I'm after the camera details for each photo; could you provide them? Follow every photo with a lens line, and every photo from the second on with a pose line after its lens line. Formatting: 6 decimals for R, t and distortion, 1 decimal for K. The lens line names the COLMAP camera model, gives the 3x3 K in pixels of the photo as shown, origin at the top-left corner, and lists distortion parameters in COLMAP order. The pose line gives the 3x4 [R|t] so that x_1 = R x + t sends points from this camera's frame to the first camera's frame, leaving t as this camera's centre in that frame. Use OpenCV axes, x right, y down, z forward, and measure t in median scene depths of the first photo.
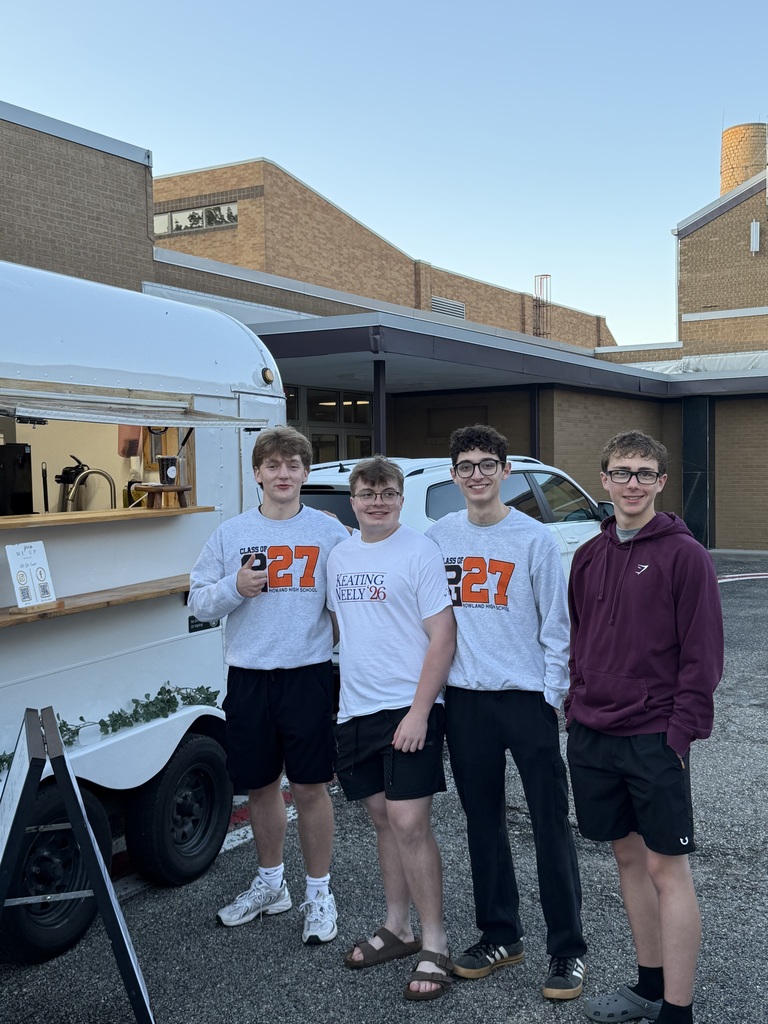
lens RADIAL K [[1146.1, 0, 385.7], [0, 1146.1, 512.0], [0, 0, 1]] dist [0.028909, 0.000000]
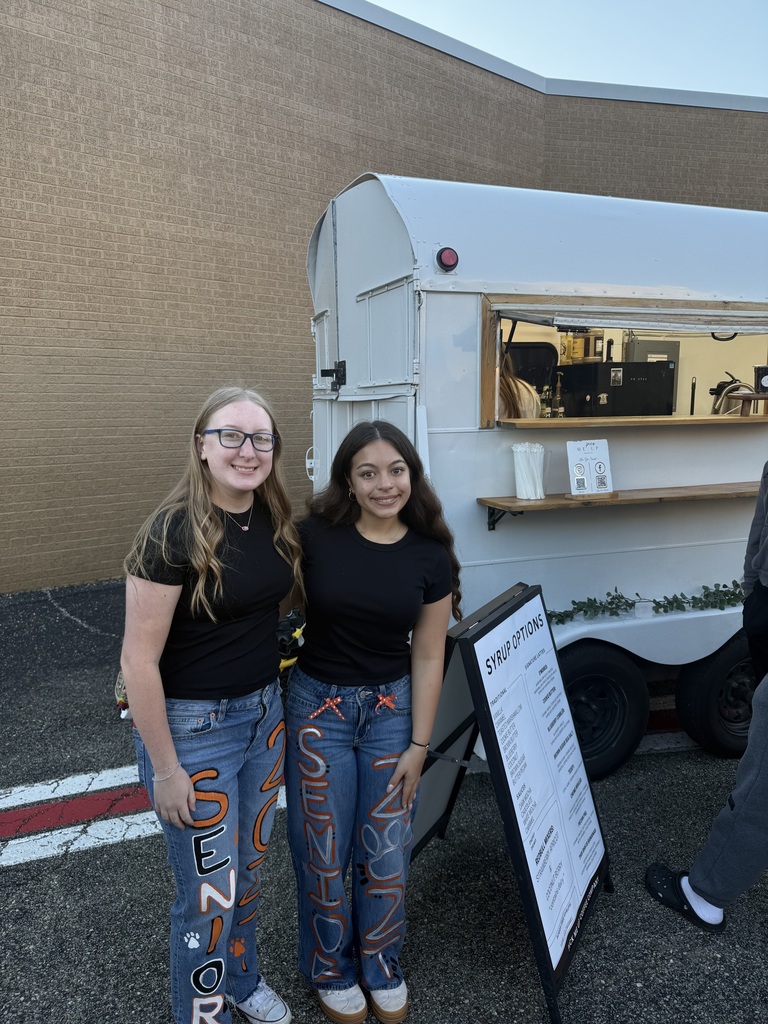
lens RADIAL K [[703.8, 0, 383.0], [0, 703.8, 513.1], [0, 0, 1]] dist [-0.004846, -0.007293]
pose [[0.651736, 0.129268, -0.747348, 0.087439], [-0.031310, 0.989114, 0.143782, 0.003695], [0.757799, -0.070308, 0.648689, 0.347803]]
